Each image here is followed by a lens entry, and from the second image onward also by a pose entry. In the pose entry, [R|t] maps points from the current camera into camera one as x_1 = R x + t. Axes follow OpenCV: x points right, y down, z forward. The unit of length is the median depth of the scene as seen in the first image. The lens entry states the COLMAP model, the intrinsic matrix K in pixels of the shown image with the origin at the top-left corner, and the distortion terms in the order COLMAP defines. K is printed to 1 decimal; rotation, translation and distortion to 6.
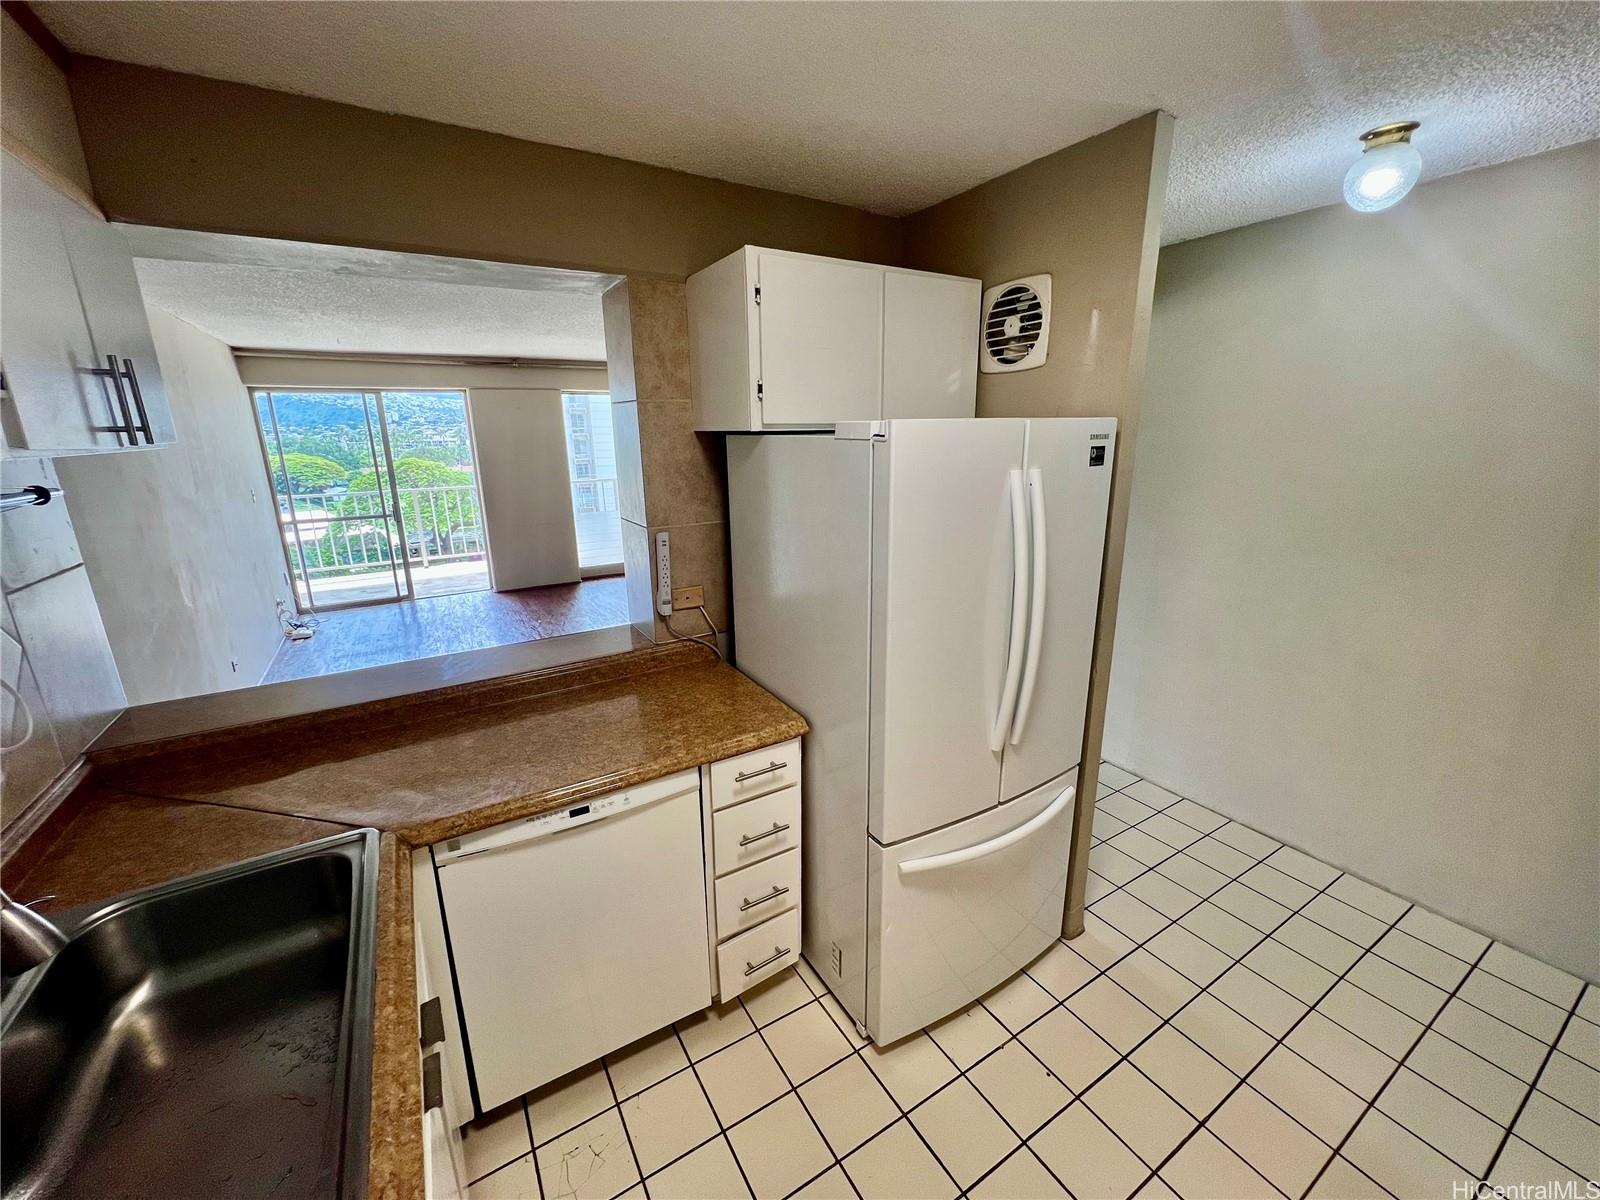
lens RADIAL K [[639.6, 0, 800.9], [0, 639.6, 598.2], [0, 0, 1]] dist [-0.001526, -0.000085]
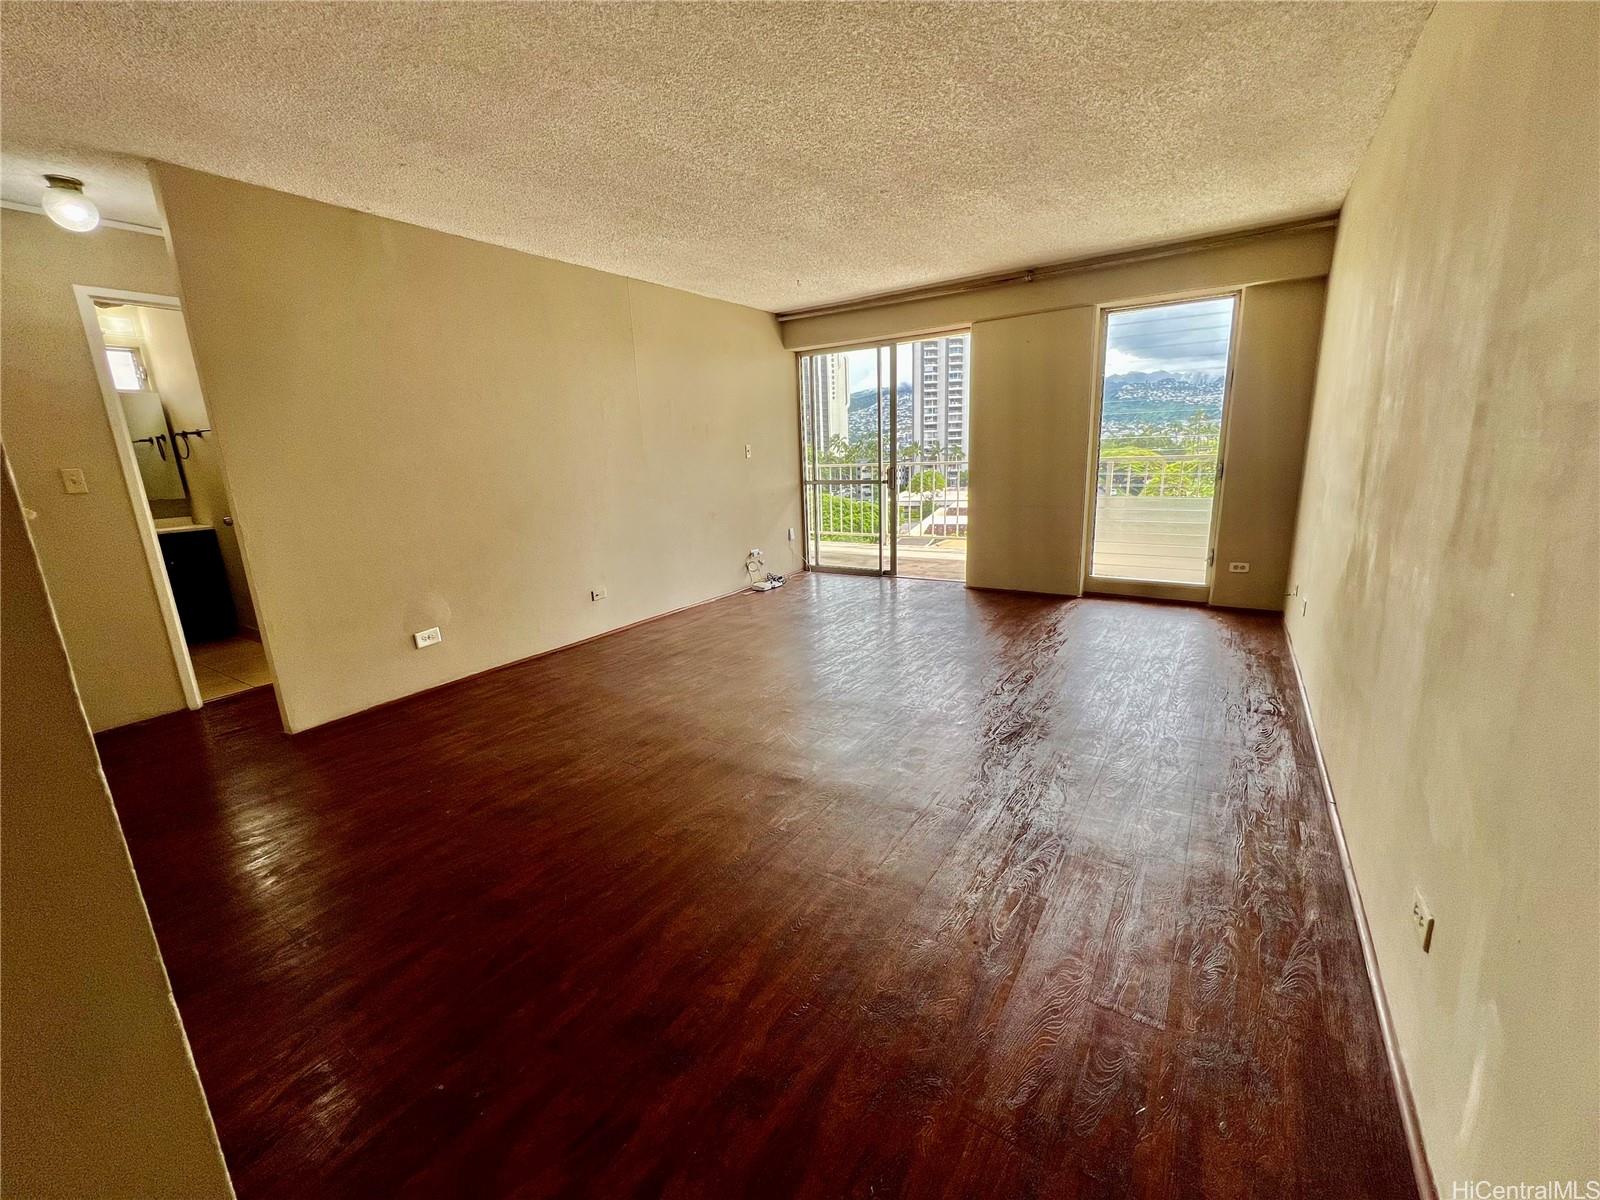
lens RADIAL K [[639.6, 0, 801.7], [0, 639.6, 601.7], [0, 0, 1]] dist [-0.001526, -0.000085]
pose [[0.437027, 0.207558, -0.875173, 0.140172], [-0.193977, 0.971863, 0.133625, -0.062296], [0.878283, 0.111365, 0.464992, 0.490570]]
